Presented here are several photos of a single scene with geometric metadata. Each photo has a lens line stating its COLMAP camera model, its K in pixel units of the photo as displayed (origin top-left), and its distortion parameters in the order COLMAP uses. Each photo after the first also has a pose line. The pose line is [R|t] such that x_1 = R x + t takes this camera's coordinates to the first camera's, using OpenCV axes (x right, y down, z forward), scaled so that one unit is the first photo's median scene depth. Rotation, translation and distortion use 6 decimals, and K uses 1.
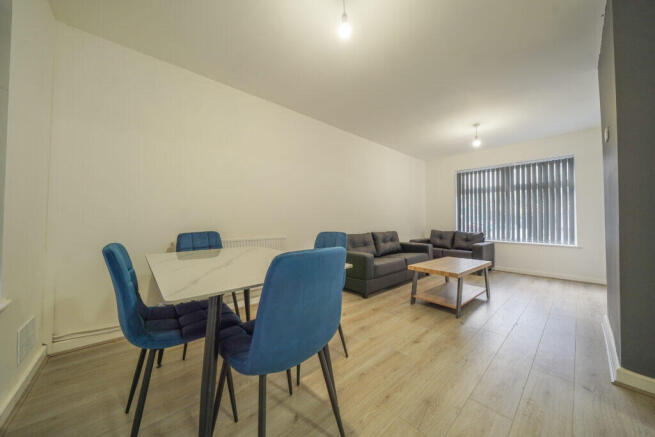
lens RADIAL K [[224.7, 0, 327.1], [0, 224.7, 216.9], [0, 0, 1]] dist [-0.002887, 0.000198]
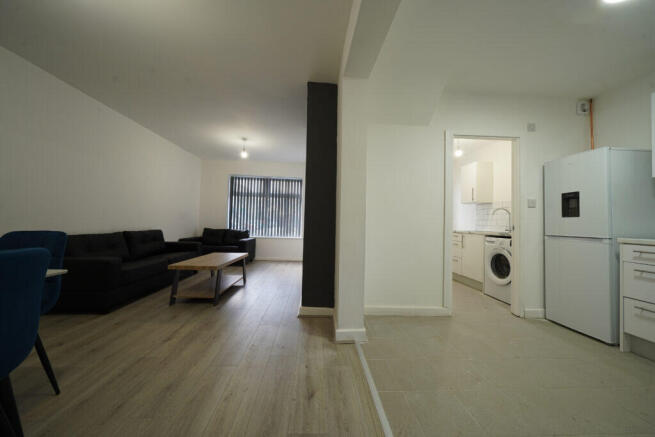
lens RADIAL K [[224.7, 0, 325.8], [0, 224.7, 215.0], [0, 0, 1]] dist [-0.002887, 0.000198]
pose [[0.619483, 0.037097, 0.784133, 0.013648], [-0.037567, 0.999139, -0.017589, -0.003456], [-0.784111, -0.018561, 0.620344, -0.073511]]
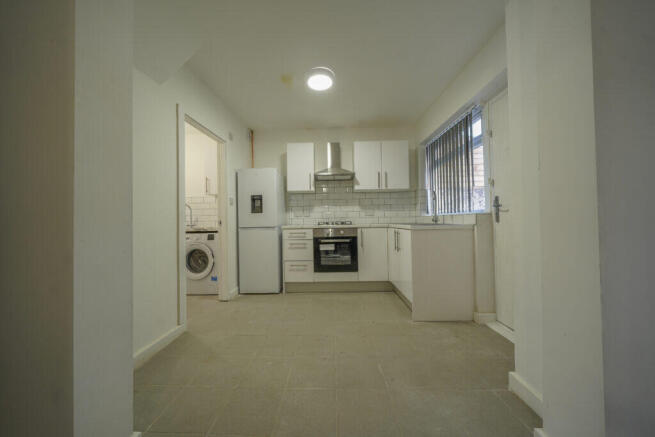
lens RADIAL K [[224.7, 0, 327.1], [0, 224.7, 216.8], [0, 0, 1]] dist [-0.002887, 0.000198]
pose [[-0.724303, 0.019328, 0.689211, 0.126464], [0.003841, 0.999705, -0.023998, 0.001013], [-0.689471, -0.014735, -0.724164, 0.189972]]
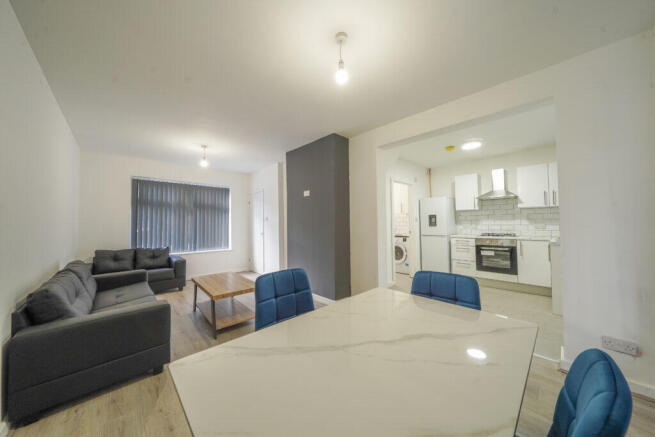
lens RADIAL K [[224.7, 0, 326.6], [0, 224.7, 216.7], [0, 0, 1]] dist [-0.002887, 0.000198]
pose [[-0.024913, 0.028102, 0.999295, -0.362146], [-0.005952, 0.999583, -0.028259, -0.045948], [-0.999672, -0.006652, -0.024735, 0.398498]]
